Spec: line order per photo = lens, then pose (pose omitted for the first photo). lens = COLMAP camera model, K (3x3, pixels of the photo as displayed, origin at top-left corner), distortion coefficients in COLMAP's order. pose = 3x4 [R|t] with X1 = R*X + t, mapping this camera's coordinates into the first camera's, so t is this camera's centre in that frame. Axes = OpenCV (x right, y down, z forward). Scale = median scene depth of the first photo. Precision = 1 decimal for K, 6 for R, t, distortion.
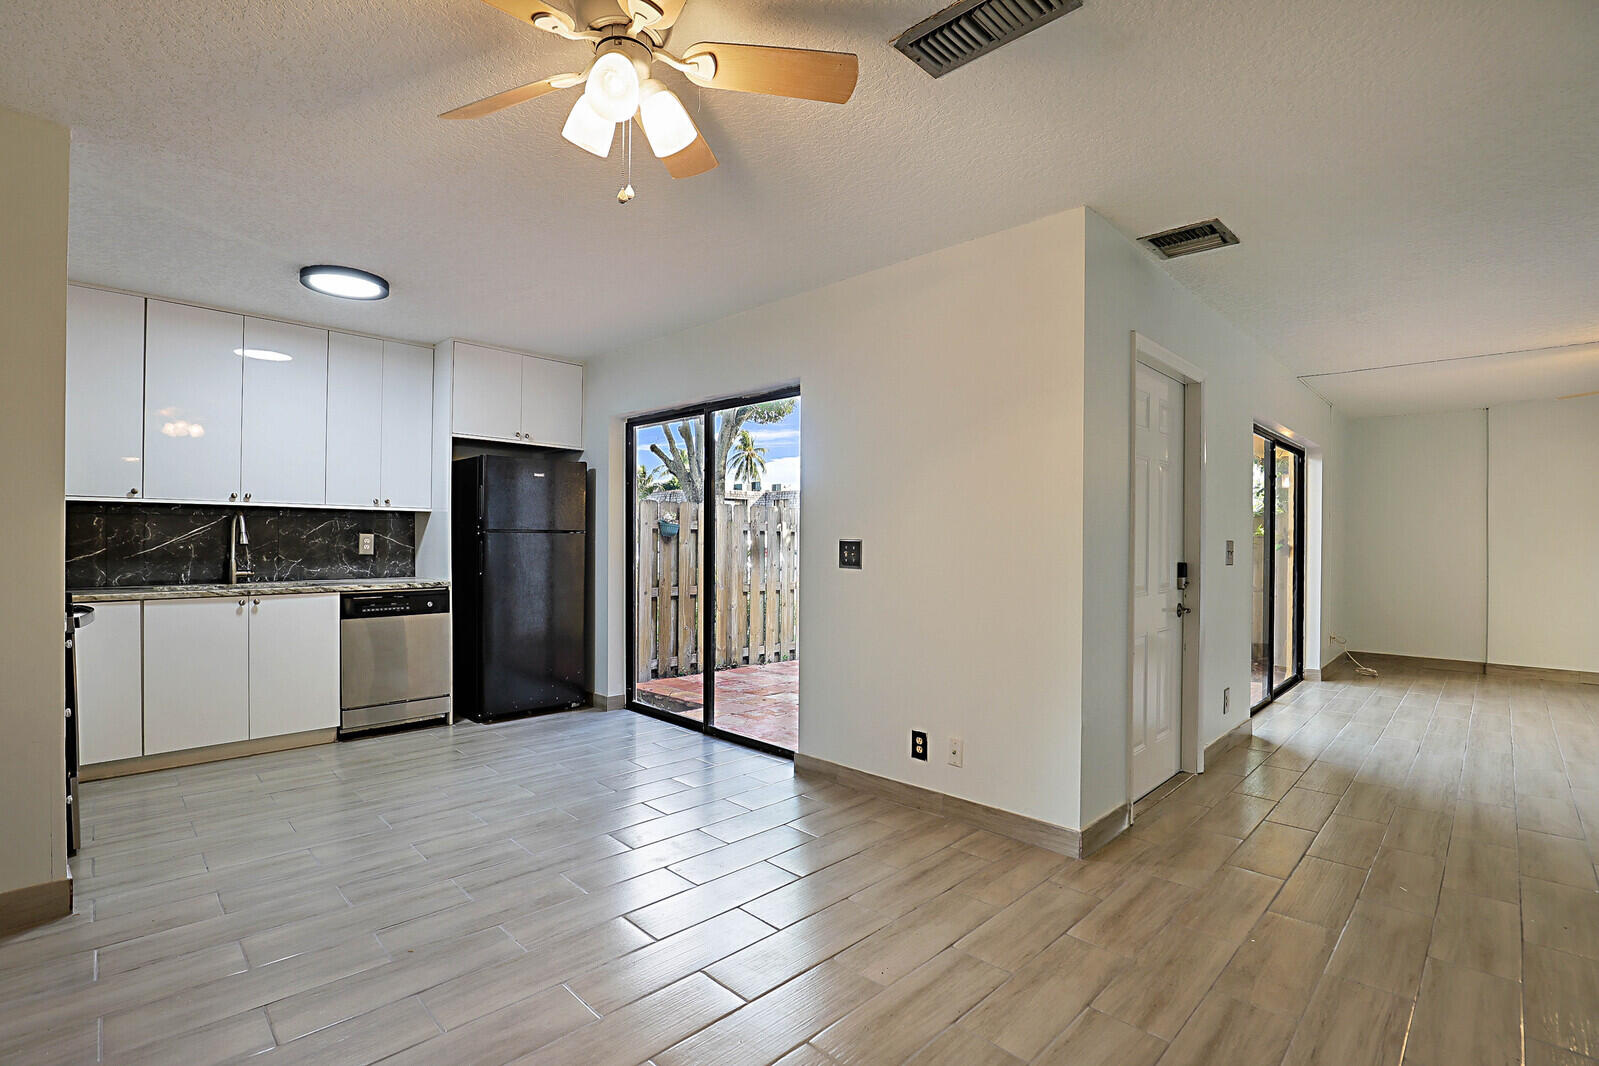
lens RADIAL K [[747.4, 0, 795.1], [0, 747.4, 533.9], [0, 0, 1]] dist [-0.027546, 0.002573]
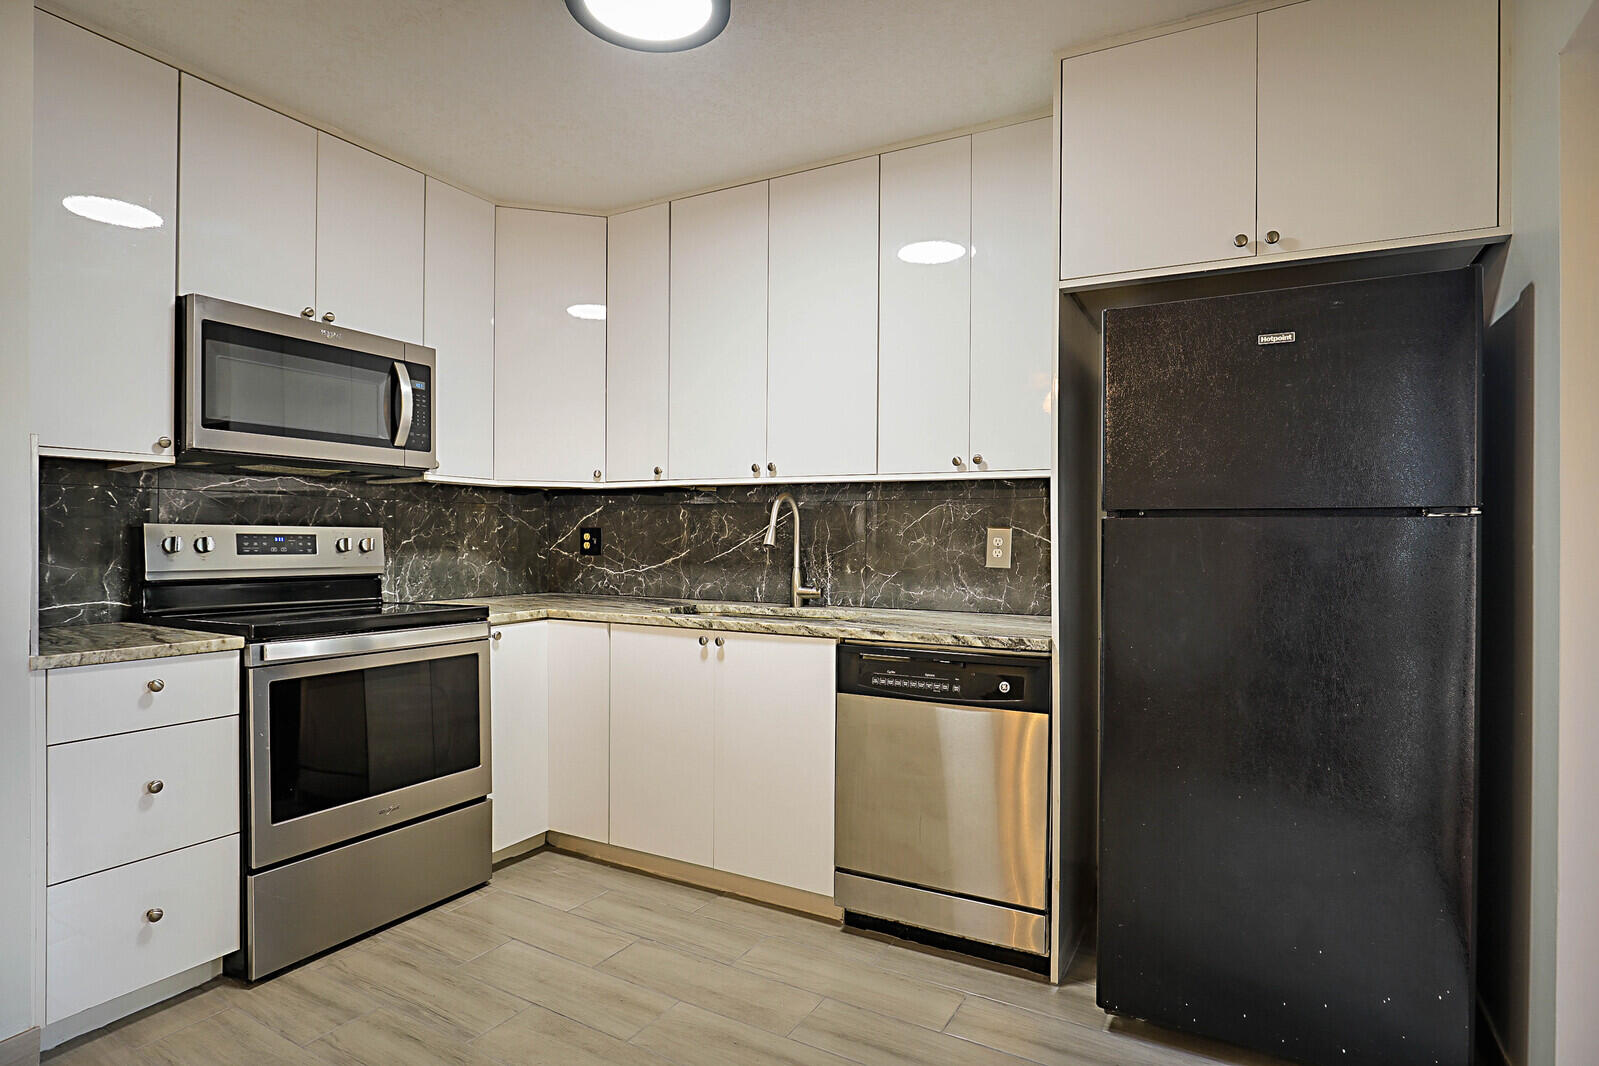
lens RADIAL K [[843.1, 0, 793.9], [0, 843.1, 536.0], [0, 0, 1]] dist [-0.014832, 0.002744]
pose [[0.264704, -0.004534, -0.964319, -0.053483], [0.000626, 0.999990, -0.004530, 0.009228], [0.964330, 0.000595, 0.264704, 0.802148]]
